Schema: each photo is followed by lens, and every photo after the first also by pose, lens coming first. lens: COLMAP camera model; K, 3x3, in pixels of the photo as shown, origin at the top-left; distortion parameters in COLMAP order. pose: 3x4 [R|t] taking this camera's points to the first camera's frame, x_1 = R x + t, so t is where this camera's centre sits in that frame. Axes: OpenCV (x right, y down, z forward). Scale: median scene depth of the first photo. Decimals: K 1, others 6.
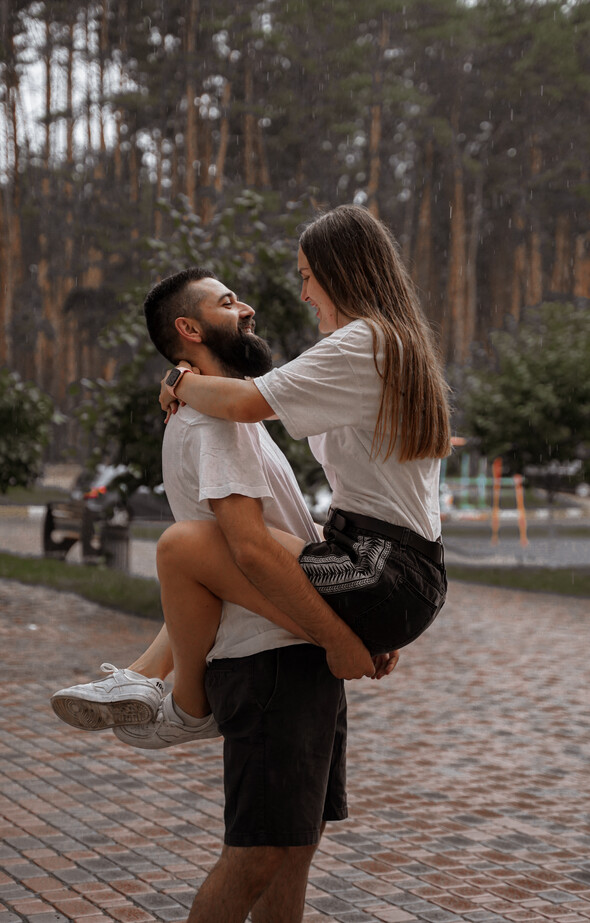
lens RADIAL K [[1522.3, 0, 295.0], [0, 1522.3, 461.5], [0, 0, 1]] dist [0.027412, 0.090059]
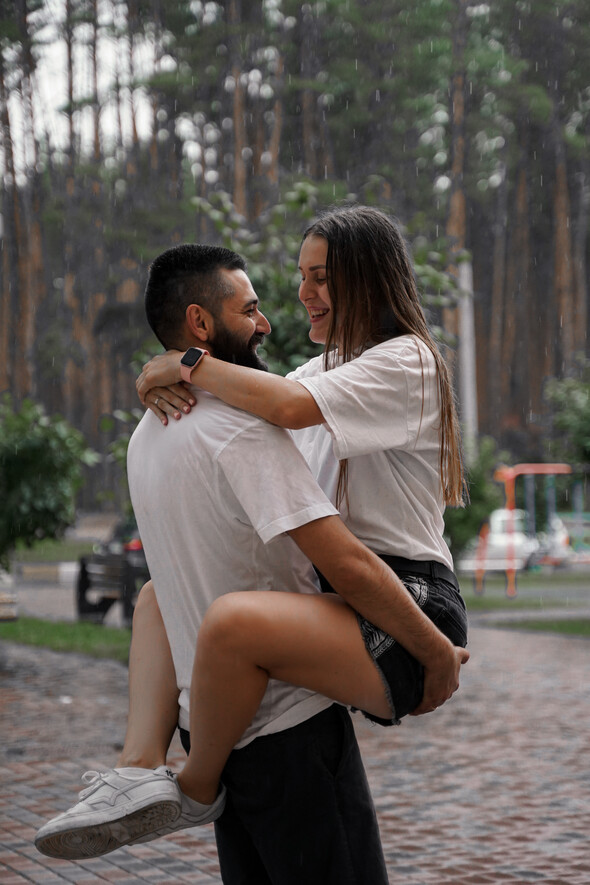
lens RADIAL K [[2021.6, 0, 295.0], [0, 2021.6, 442.5], [0, 0, 1]] dist [0.025777, 0.003831]
pose [[0.997546, -0.034427, -0.060973, 0.025601], [0.031848, 0.998577, -0.042779, 0.014220], [0.062359, 0.040732, 0.997222, -0.110693]]
